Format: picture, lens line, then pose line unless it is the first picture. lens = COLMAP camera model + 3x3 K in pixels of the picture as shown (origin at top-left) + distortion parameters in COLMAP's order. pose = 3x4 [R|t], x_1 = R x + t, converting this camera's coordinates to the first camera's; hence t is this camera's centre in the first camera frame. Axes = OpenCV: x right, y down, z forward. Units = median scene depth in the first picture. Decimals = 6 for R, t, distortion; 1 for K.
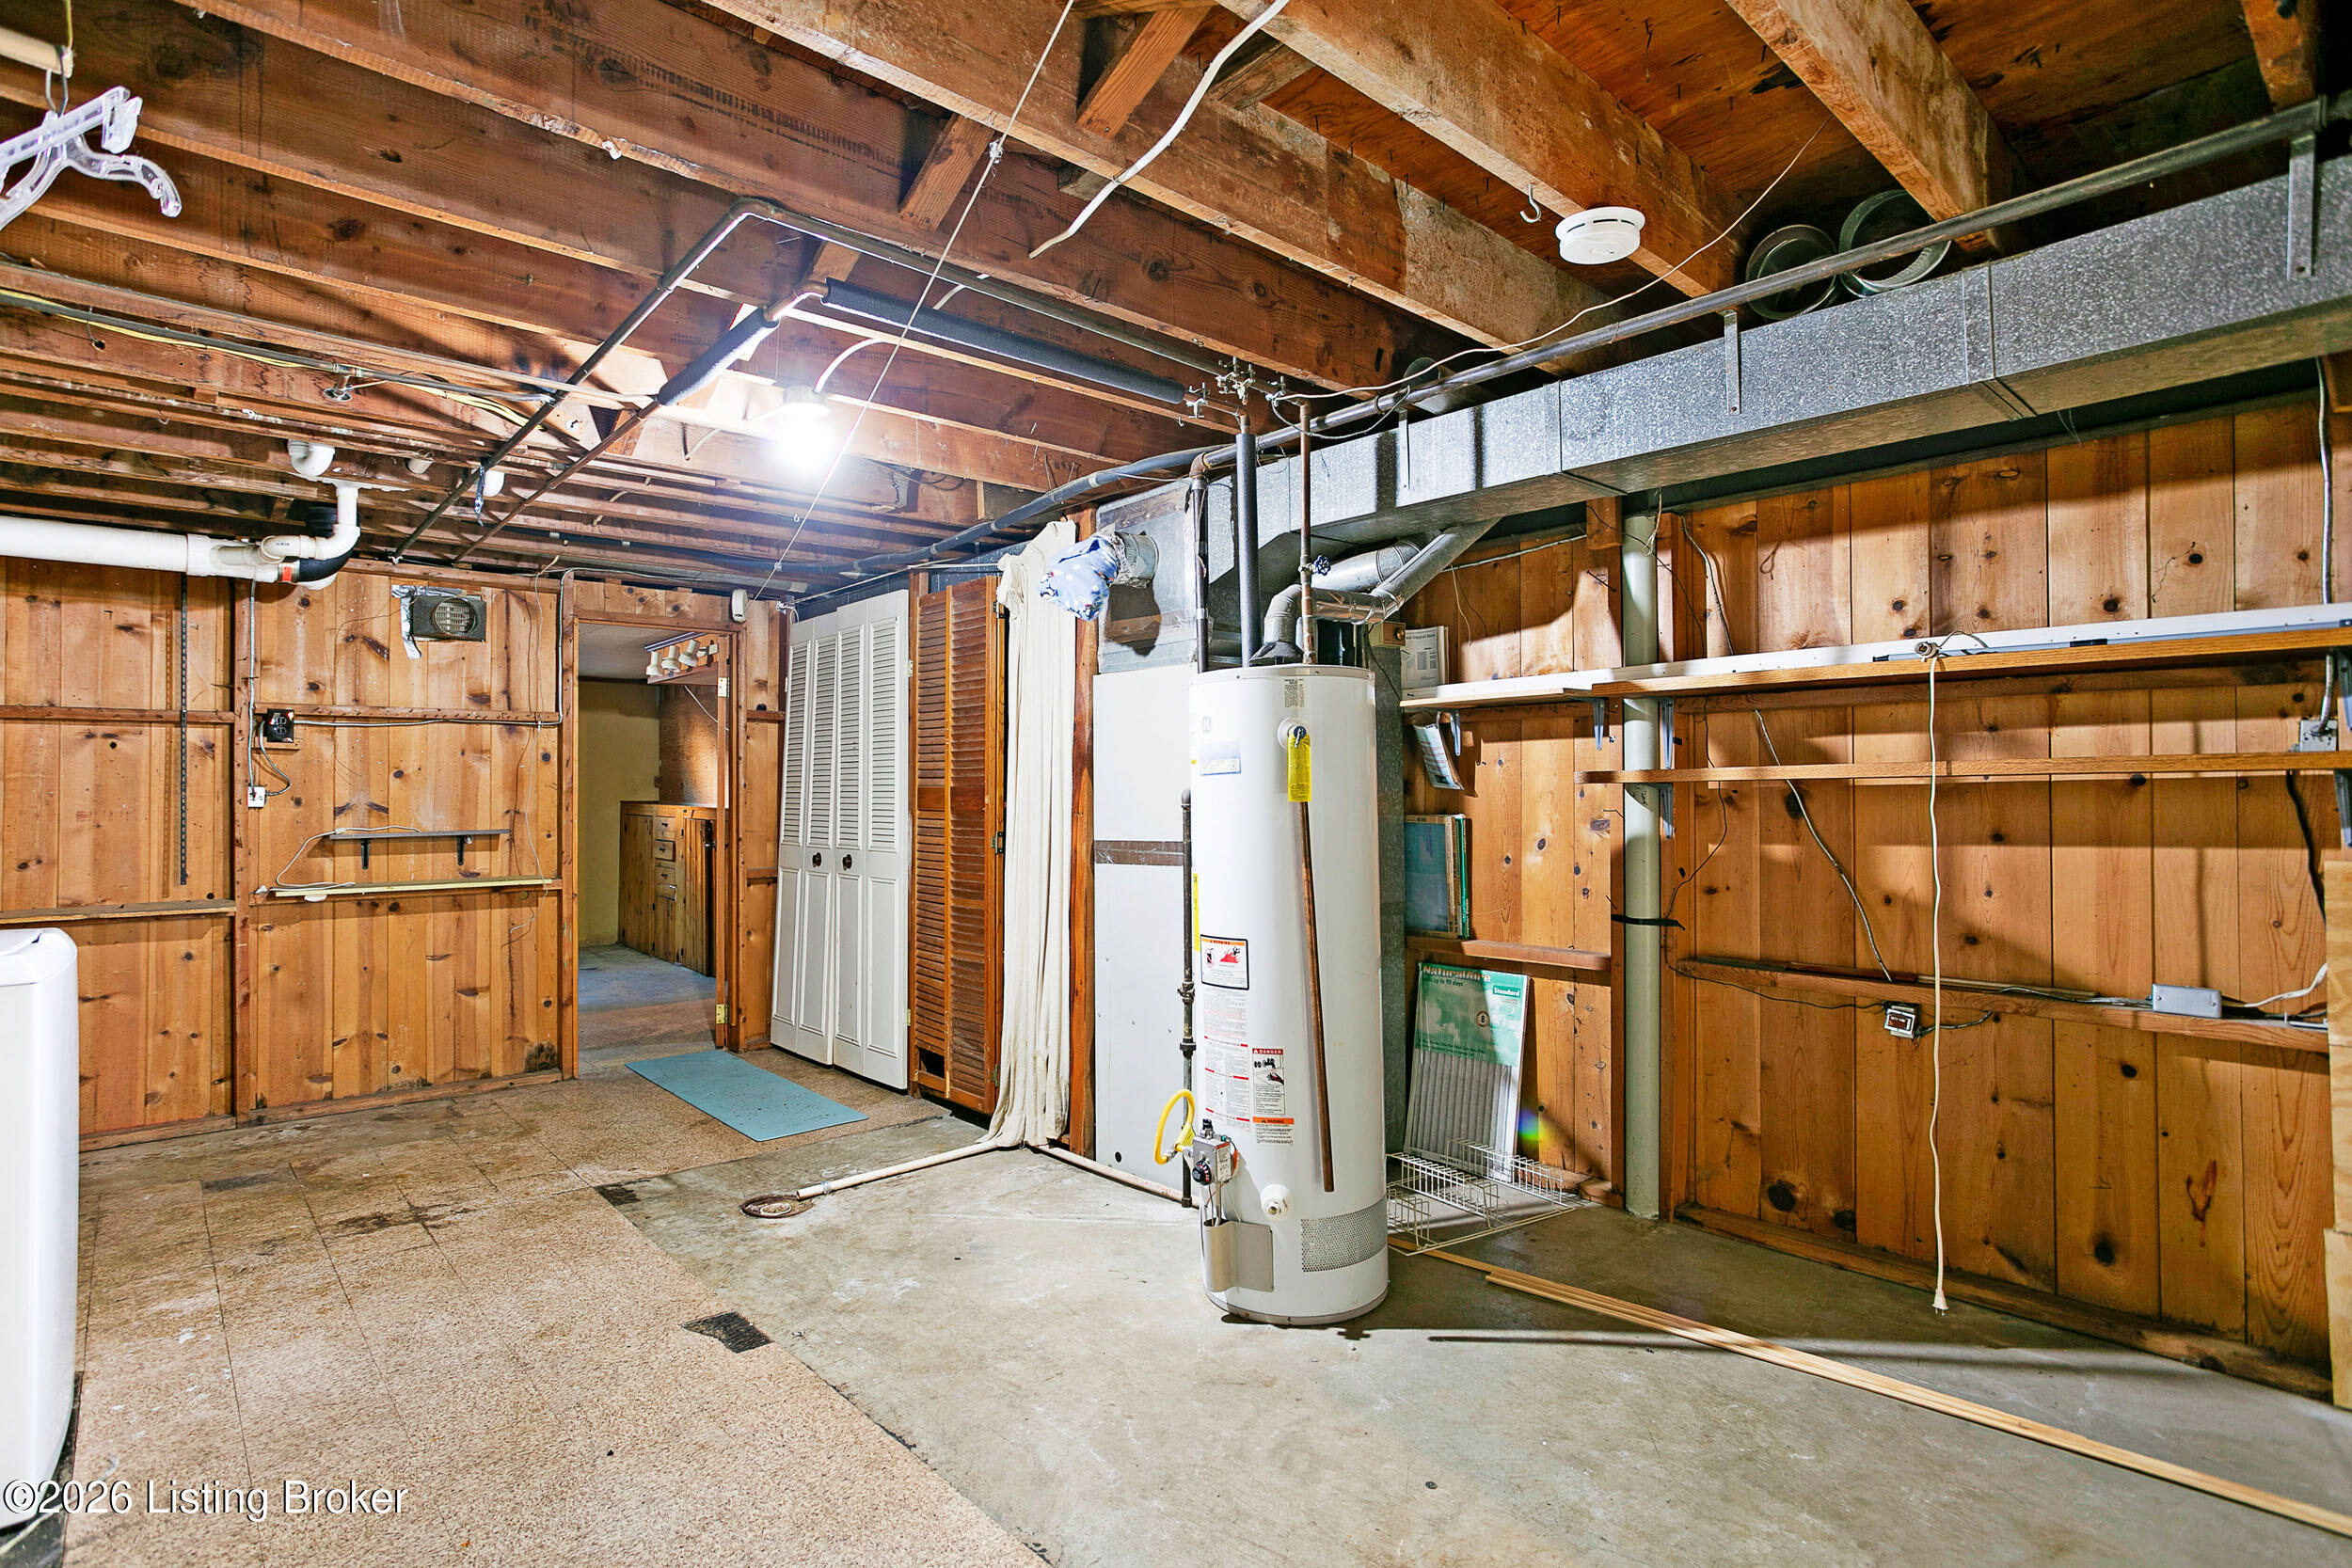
lens RADIAL K [[1146.5, 0, 1176.0], [0, 1146.5, 784.0], [0, 0, 1]] dist [-0.000129, 0.000125]
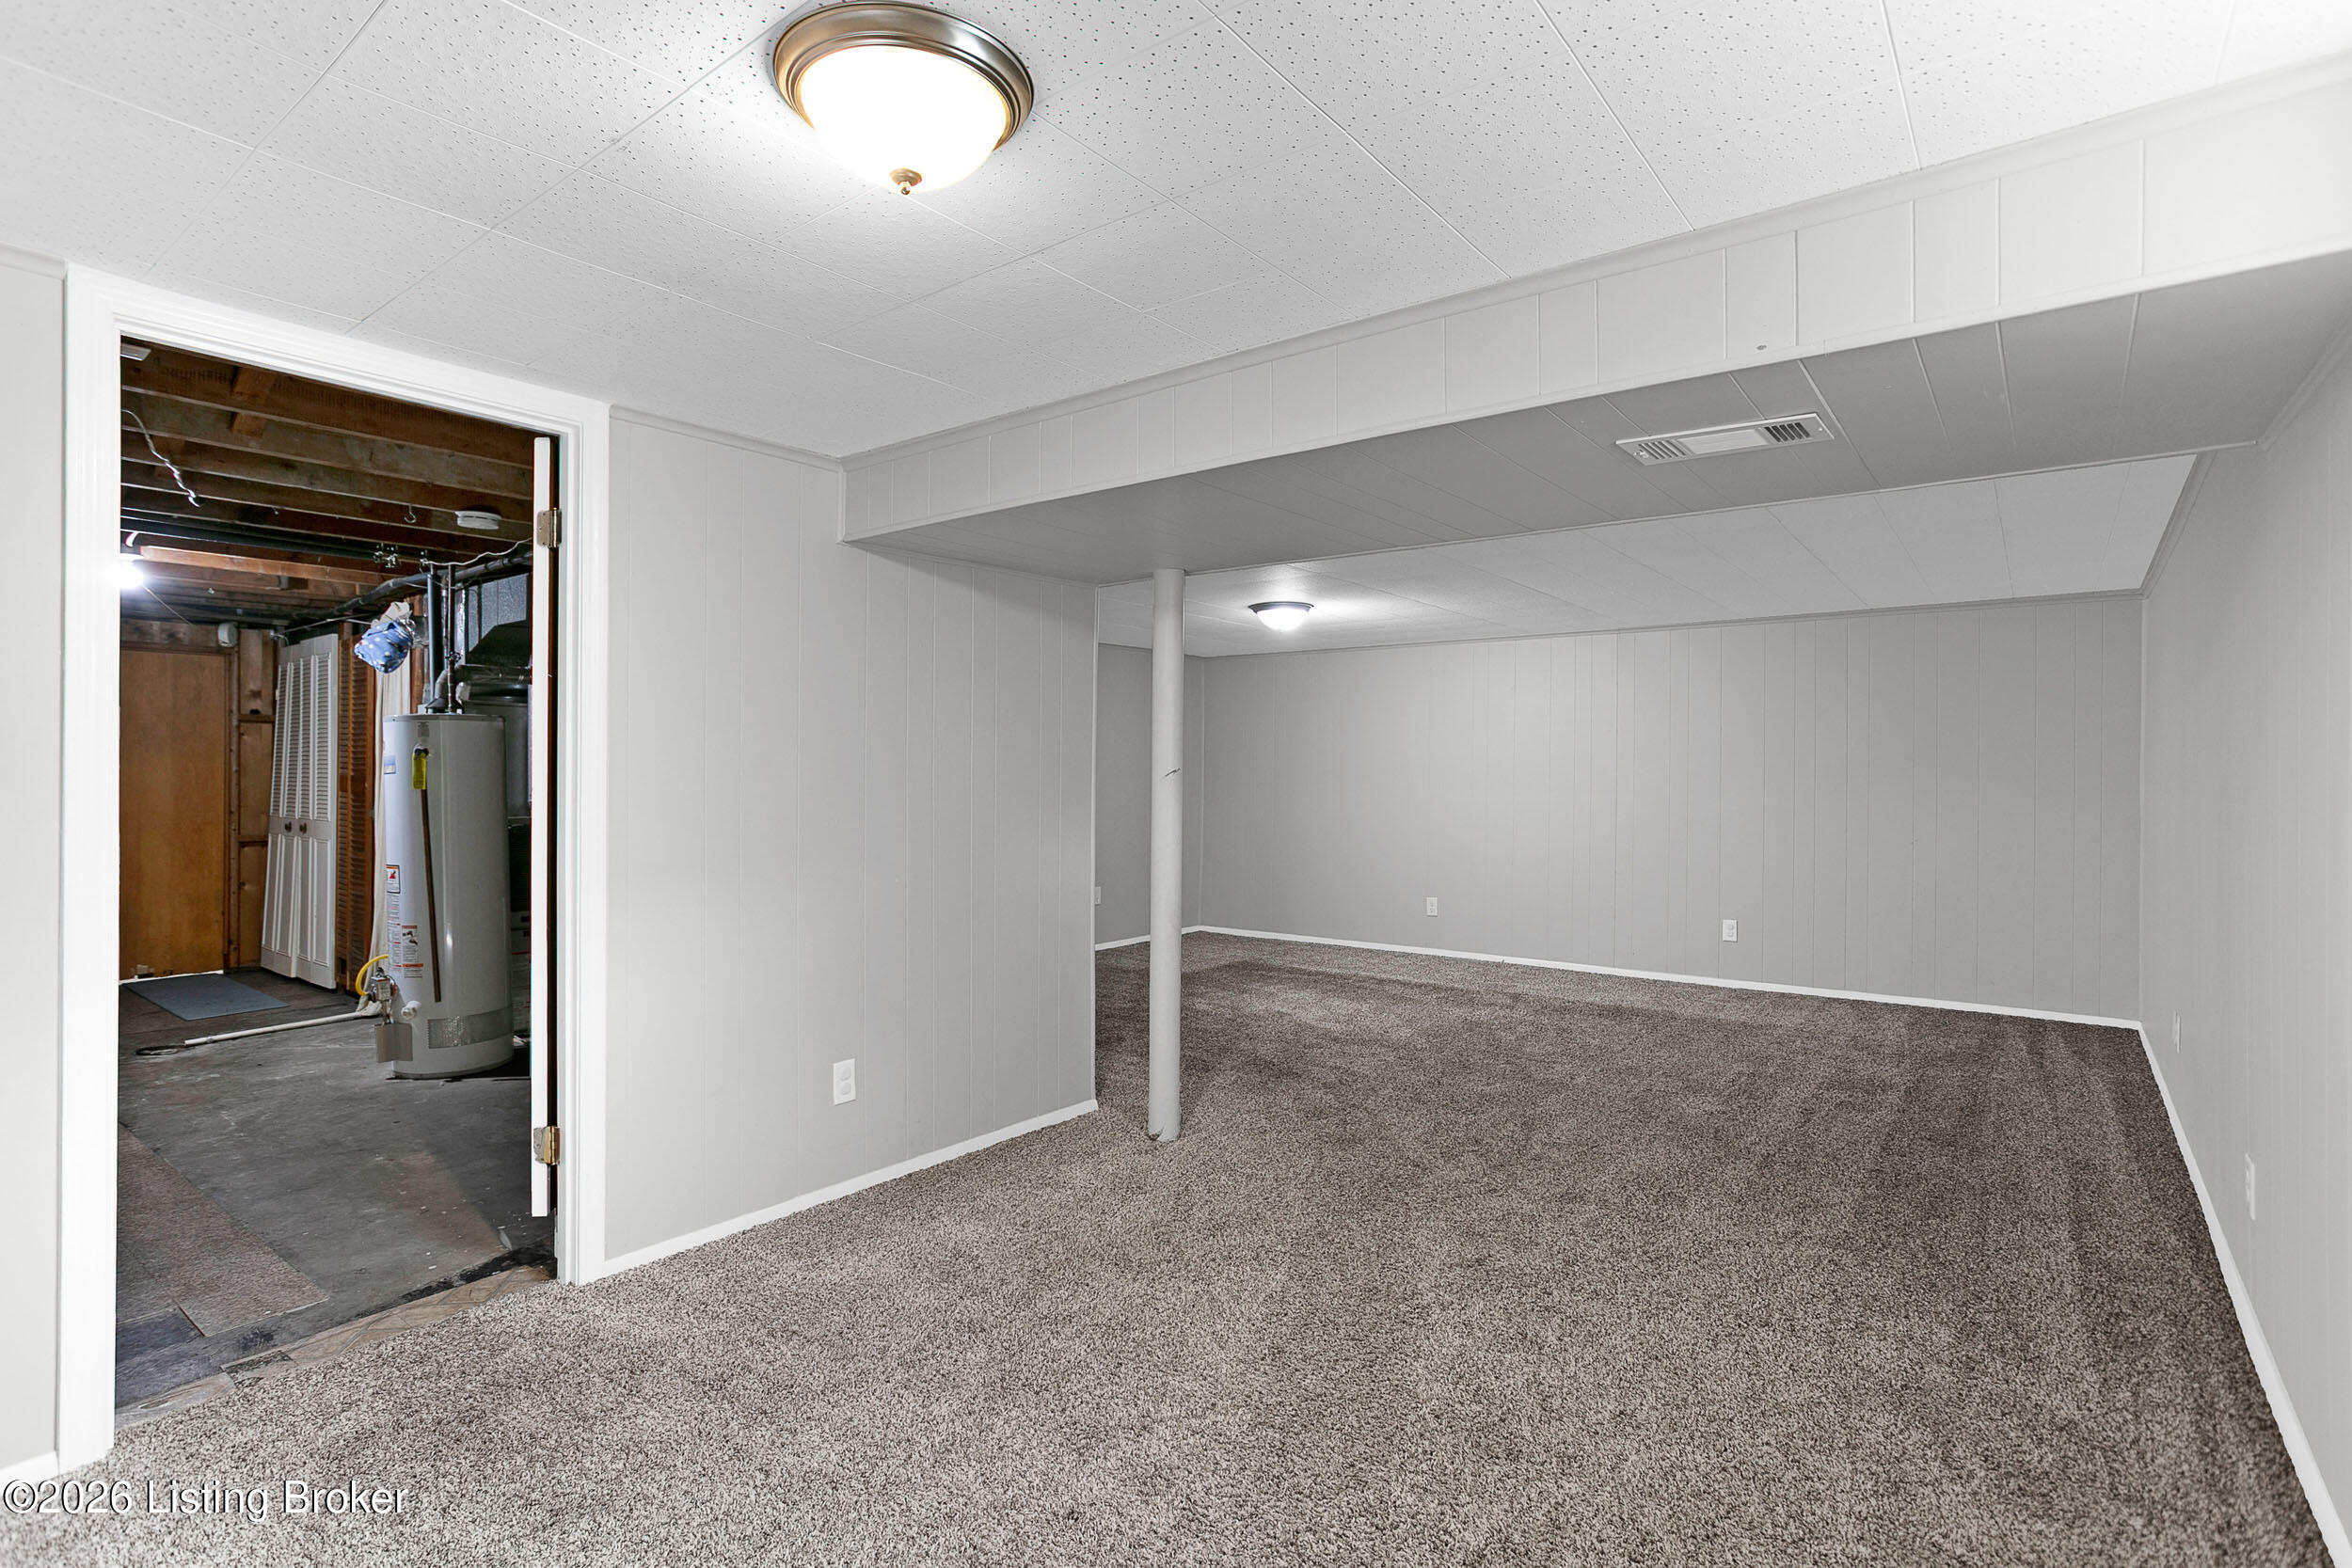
lens RADIAL K [[1146.5, 0, 1176.0], [0, 1146.5, 784.0], [0, 0, 1]] dist [-0.000129, 0.000125]
pose [[0.987115, 0.011042, 0.159628, 0.507562], [-0.012955, 0.999856, 0.010950, -0.013008], [-0.159484, -0.012877, 0.987117, -0.499044]]
